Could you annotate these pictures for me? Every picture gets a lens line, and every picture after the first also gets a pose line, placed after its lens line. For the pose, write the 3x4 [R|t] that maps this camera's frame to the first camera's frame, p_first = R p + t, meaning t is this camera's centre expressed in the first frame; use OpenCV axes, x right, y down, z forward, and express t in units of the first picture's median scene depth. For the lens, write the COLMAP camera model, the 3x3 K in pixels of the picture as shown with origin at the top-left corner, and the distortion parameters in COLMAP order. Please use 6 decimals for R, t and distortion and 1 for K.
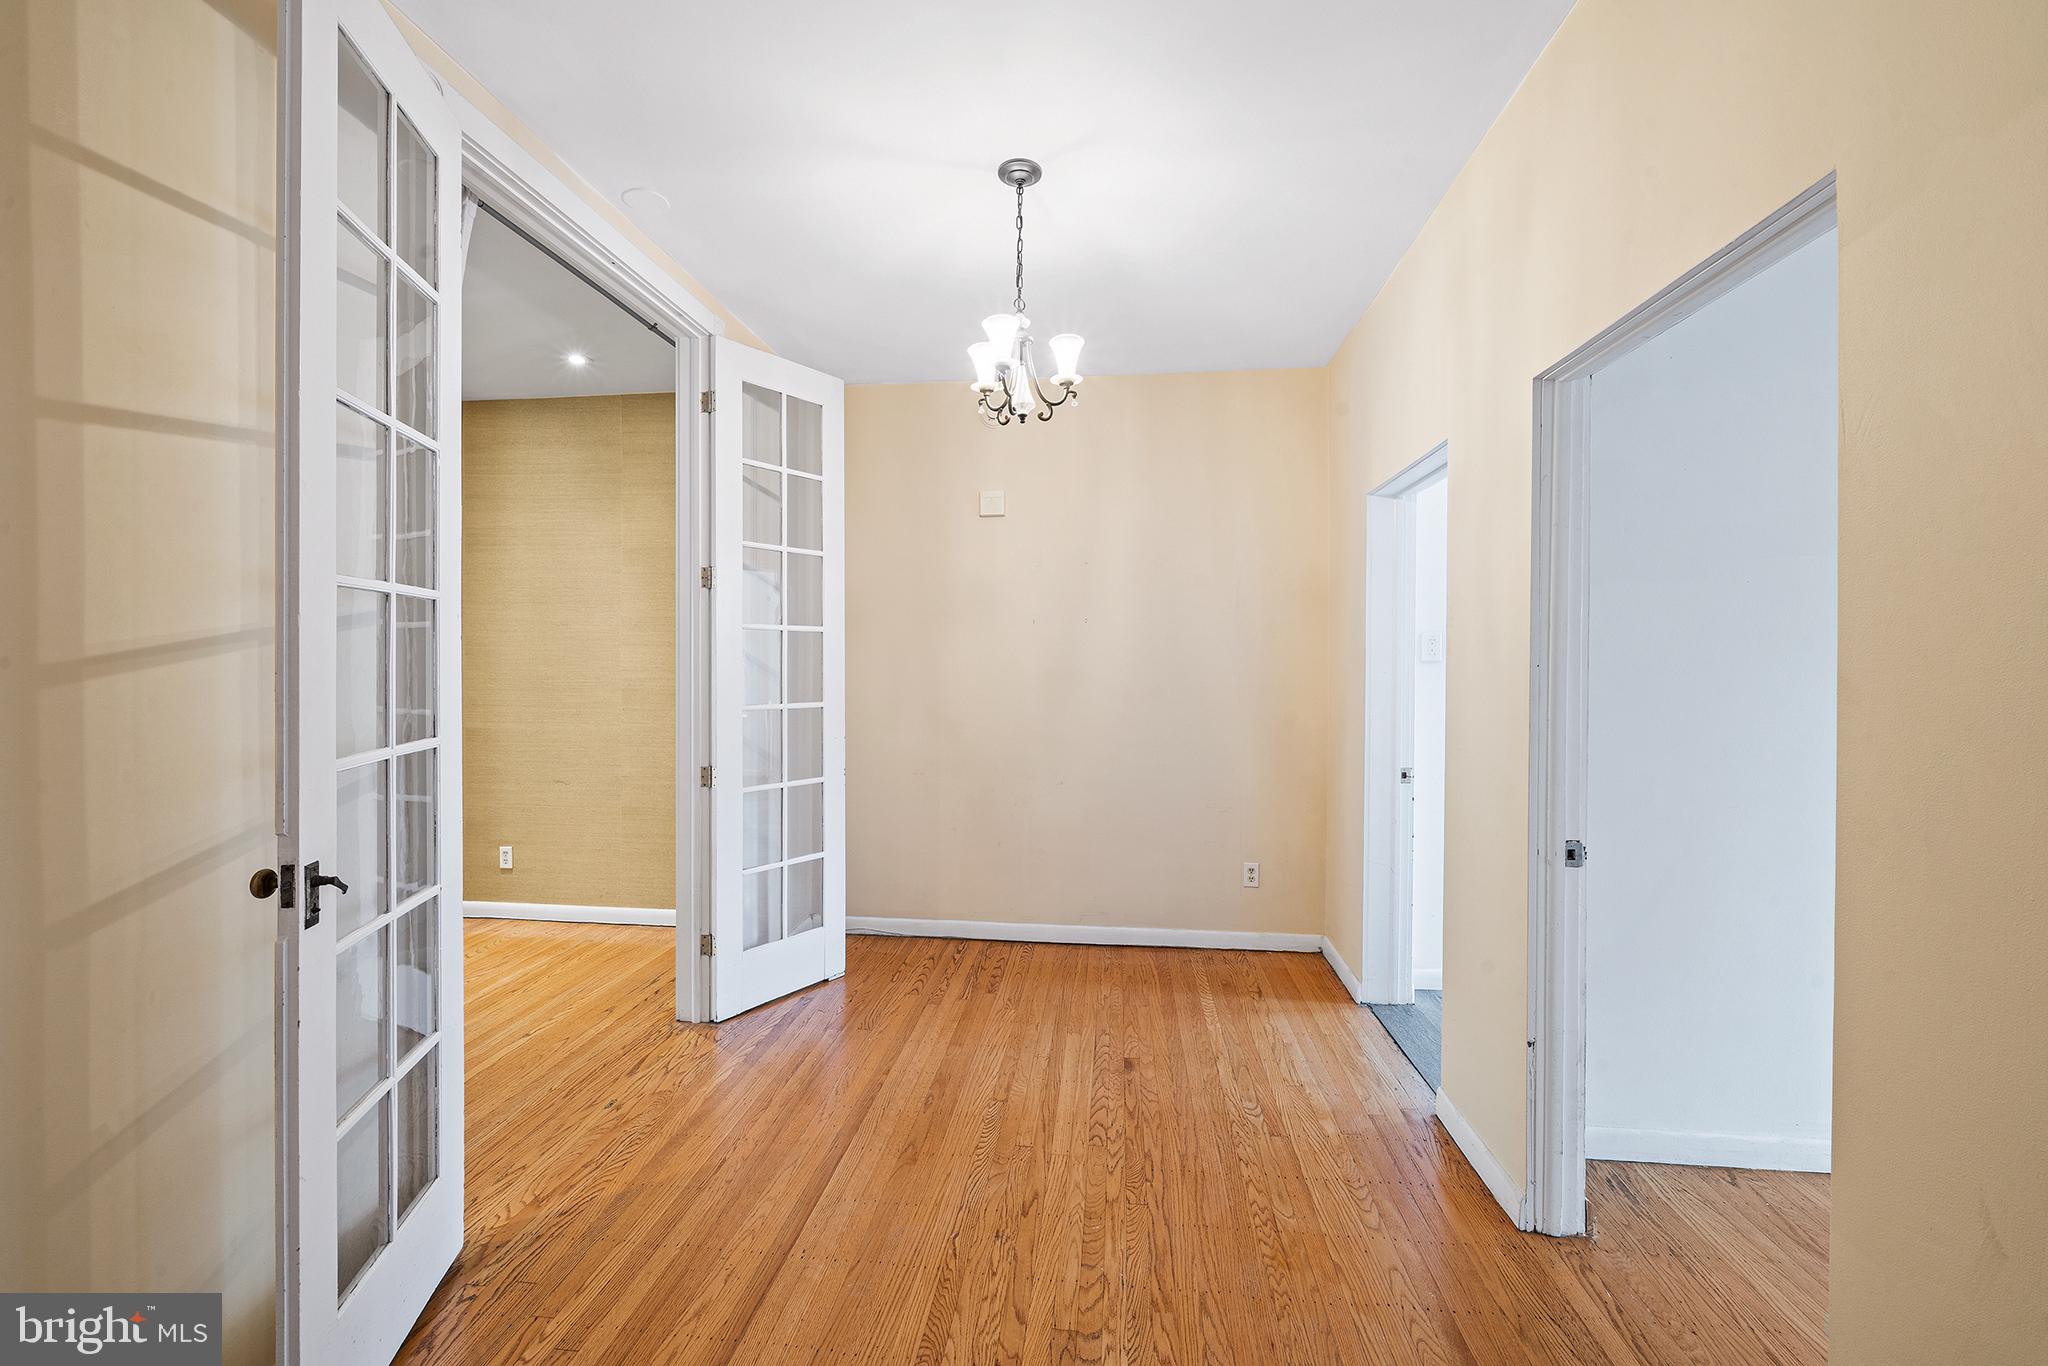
lens RADIAL K [[807.1, 0, 1024.6], [0, 807.1, 669.1], [0, 0, 1]] dist [-0.003342, -0.000349]
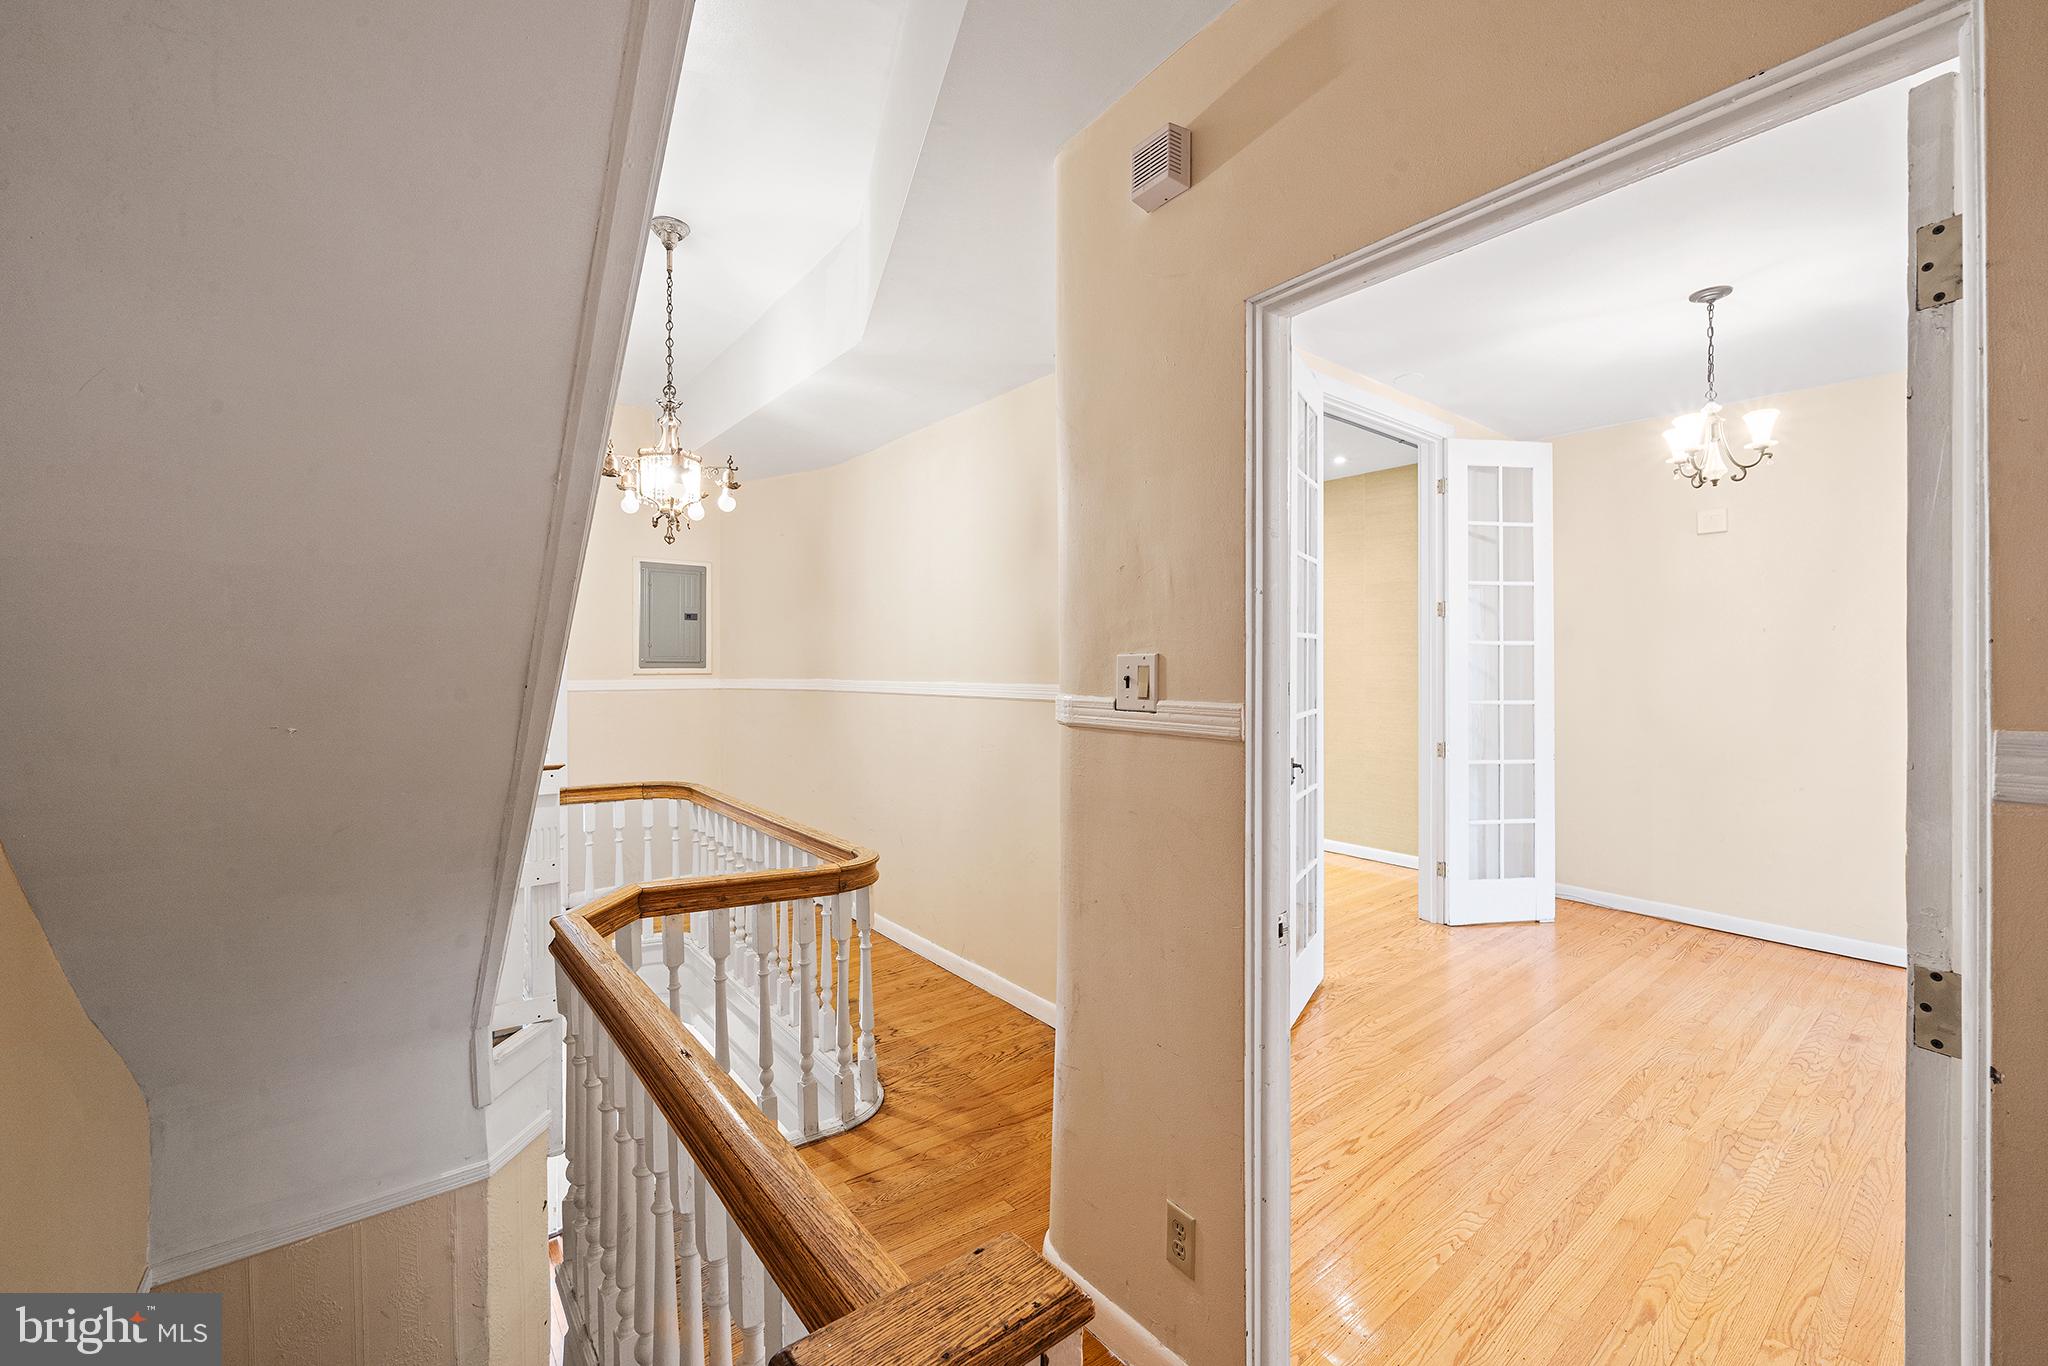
lens RADIAL K [[807.1, 0, 1035.8], [0, 807.1, 658.8], [0, 0, 1]] dist [-0.003342, -0.000349]
pose [[0.706600, -0.004828, -0.707597, 0.105748], [-0.004888, 0.999920, -0.011703, -0.006352], [0.707596, 0.011728, 0.706520, -0.510742]]
